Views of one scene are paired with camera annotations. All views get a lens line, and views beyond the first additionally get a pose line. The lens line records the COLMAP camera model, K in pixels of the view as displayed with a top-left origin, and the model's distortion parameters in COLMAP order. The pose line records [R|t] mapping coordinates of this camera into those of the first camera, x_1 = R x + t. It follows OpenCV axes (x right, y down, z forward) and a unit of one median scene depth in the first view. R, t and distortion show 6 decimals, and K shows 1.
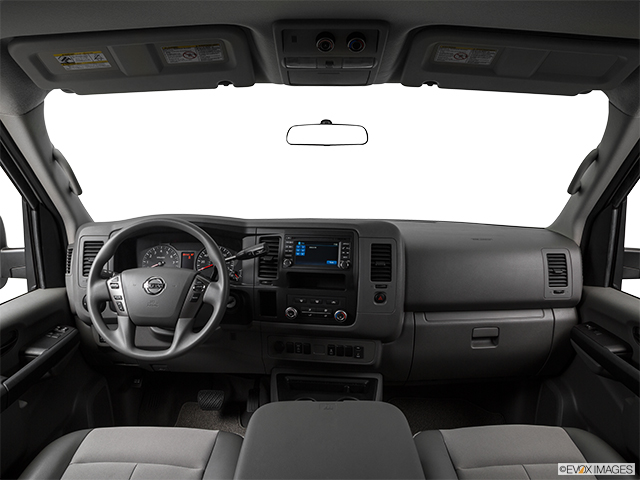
lens RADIAL K [[477.1, 0, 323.1], [0, 477.1, 253.7], [0, 0, 1]] dist [-0.116862, 0.048894]
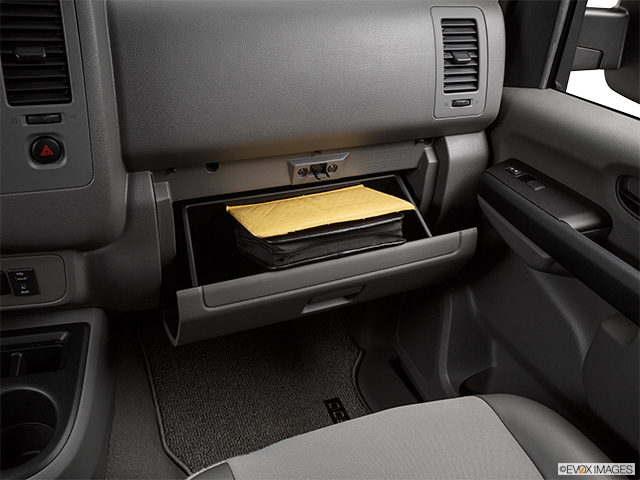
lens RADIAL K [[578.7, 0, 311.2], [0, 578.7, 252.8], [0, 0, 1]] dist [-0.054314, 0.026091]
pose [[0.937710, -0.143634, 0.316336, 0.154121], [0.027804, 0.938641, 0.343774, 0.019509], [-0.346303, -0.313566, 0.884167, 0.488826]]
